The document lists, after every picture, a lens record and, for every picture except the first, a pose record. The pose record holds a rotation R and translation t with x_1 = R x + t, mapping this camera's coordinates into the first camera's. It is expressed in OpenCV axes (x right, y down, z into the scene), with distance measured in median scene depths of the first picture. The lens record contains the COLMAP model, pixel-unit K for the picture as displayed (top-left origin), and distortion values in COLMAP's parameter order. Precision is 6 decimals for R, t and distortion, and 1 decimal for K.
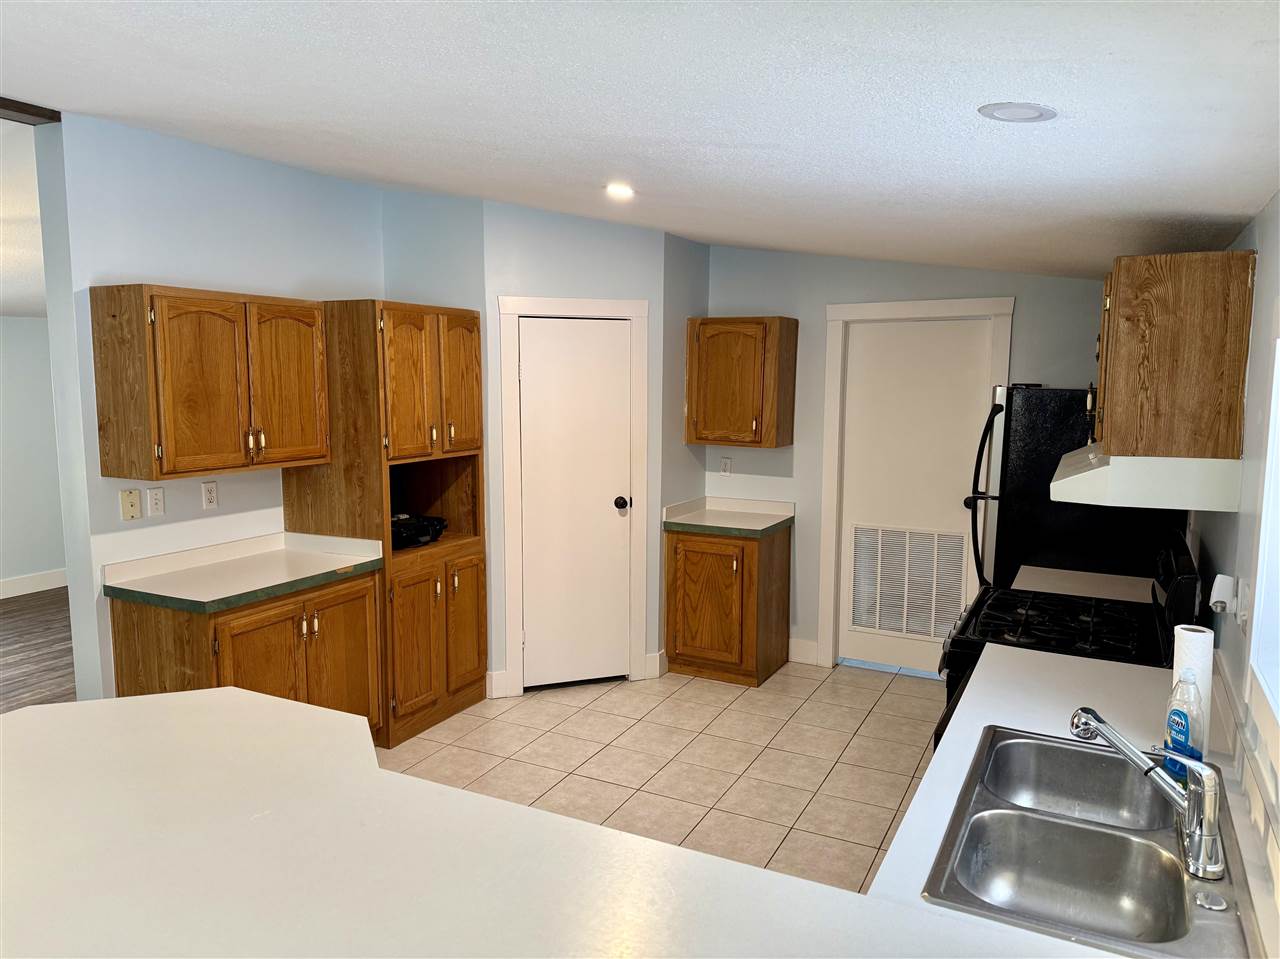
lens RADIAL K [[899.8, 0, 632.9], [0, 899.8, 472.3], [0, 0, 1]] dist [0.005215, -0.009053]
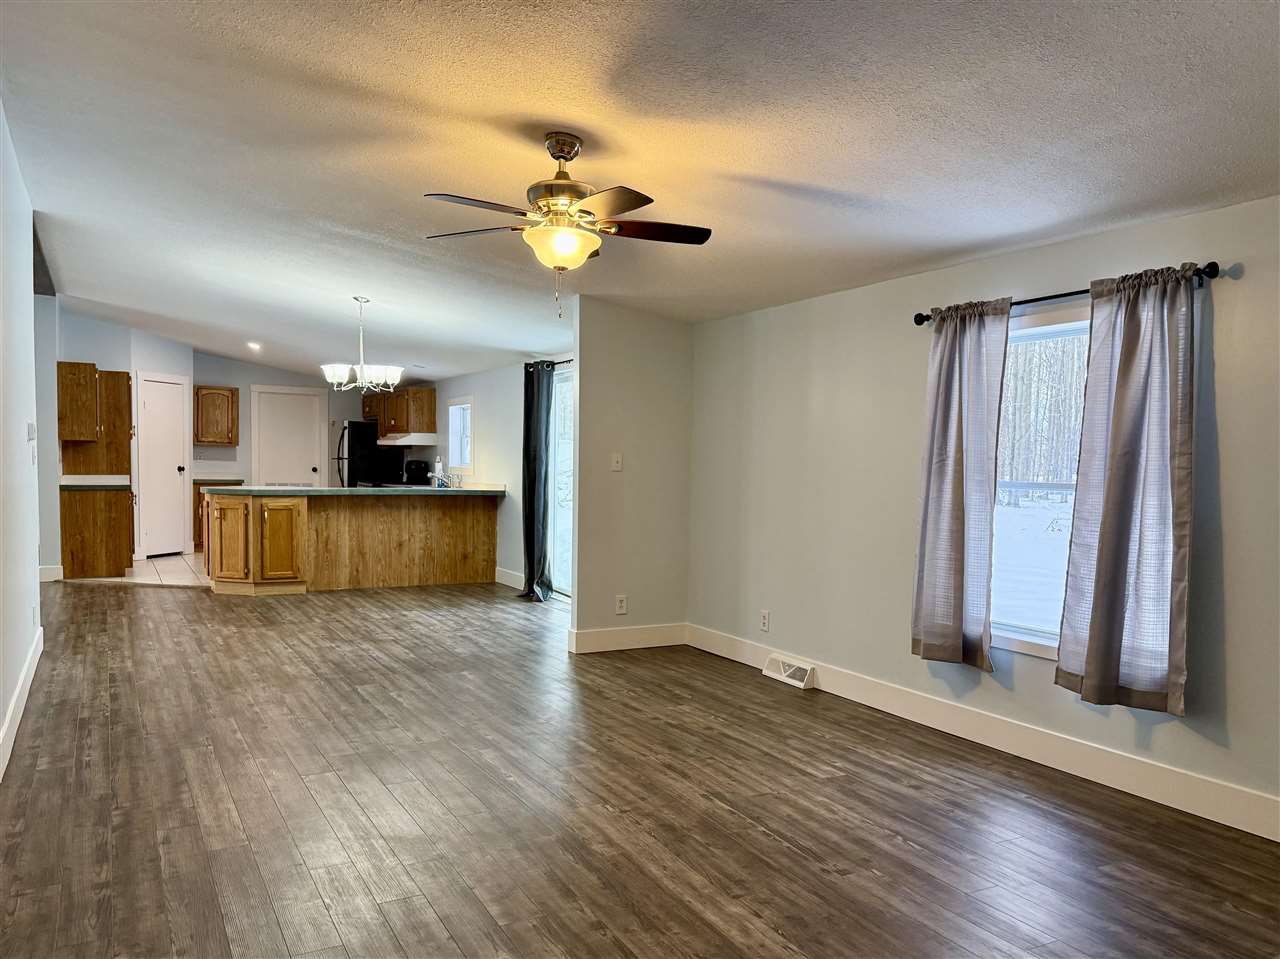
lens RADIAL K [[899.8, 0, 637.2], [0, 899.8, 479.7], [0, 0, 1]] dist [0.005215, -0.009053]
pose [[0.562225, -0.013008, 0.826882, -1.433721], [0.069459, 0.997086, -0.031542, 0.246994], [-0.824062, 0.075168, 0.561490, -1.349489]]
